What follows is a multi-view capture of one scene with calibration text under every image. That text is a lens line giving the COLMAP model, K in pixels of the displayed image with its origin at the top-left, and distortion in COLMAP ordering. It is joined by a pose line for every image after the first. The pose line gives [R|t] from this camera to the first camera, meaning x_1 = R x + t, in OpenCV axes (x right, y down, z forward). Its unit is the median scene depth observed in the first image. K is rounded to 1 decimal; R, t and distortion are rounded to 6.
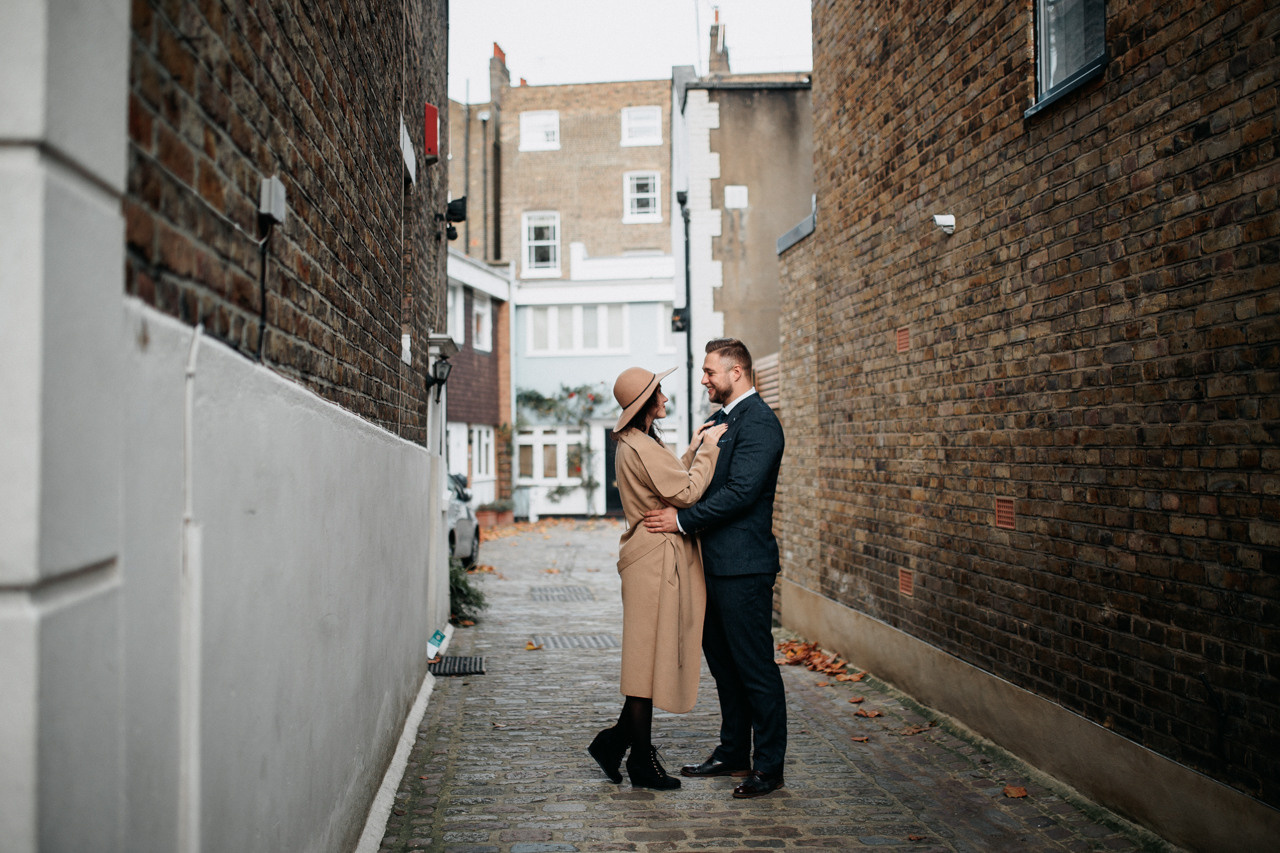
lens RADIAL K [[1254.3, 0, 640.0], [0, 1254.3, 426.5], [0, 0, 1]] dist [-0.001253, -0.001282]
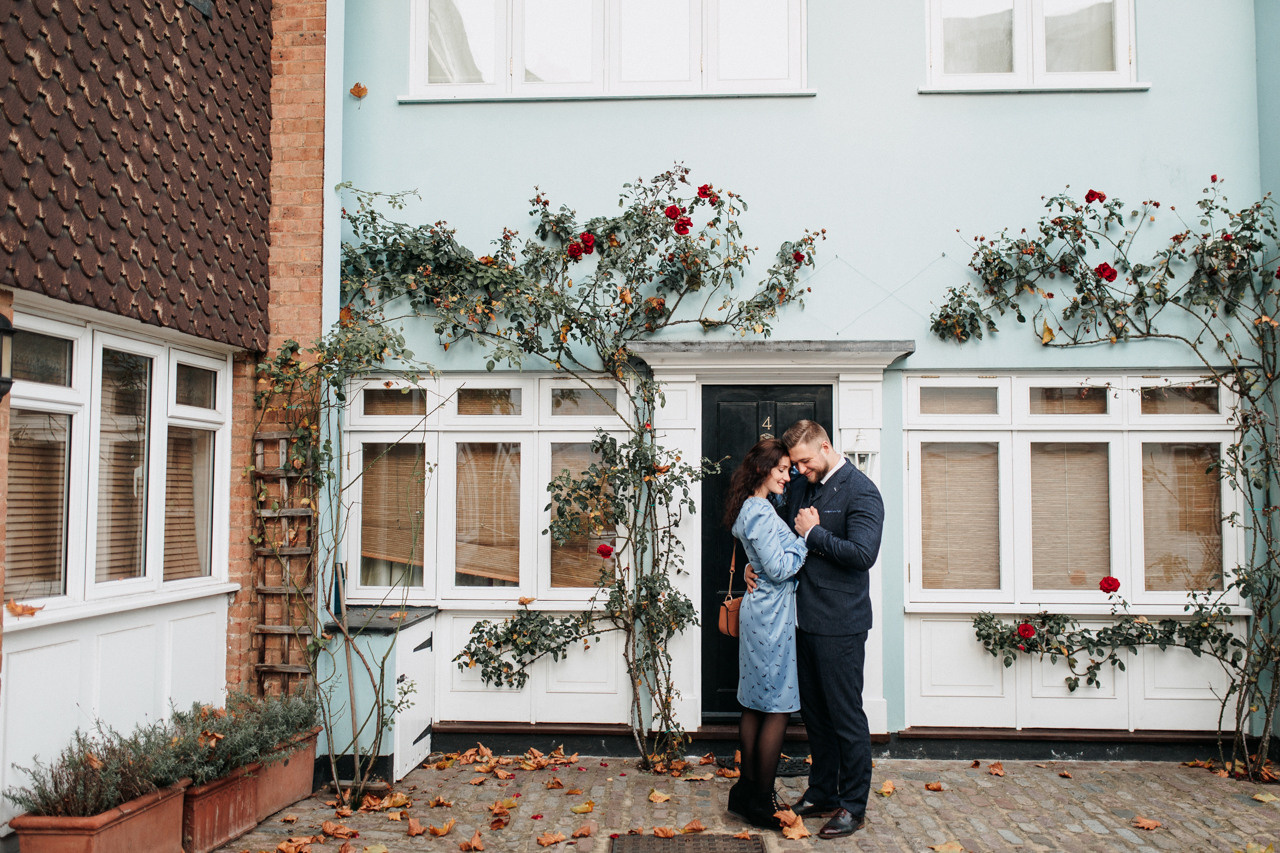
lens RADIAL K [[1254.3, 0, 640.0], [0, 1254.3, 426.5], [0, 0, 1]] dist [-0.001253, -0.001282]
pose [[0.999241, 0.018692, 0.034174, -0.050297], [-0.017420, 0.999158, -0.037148, 0.019139], [-0.034840, 0.036524, 0.998725, 0.754088]]
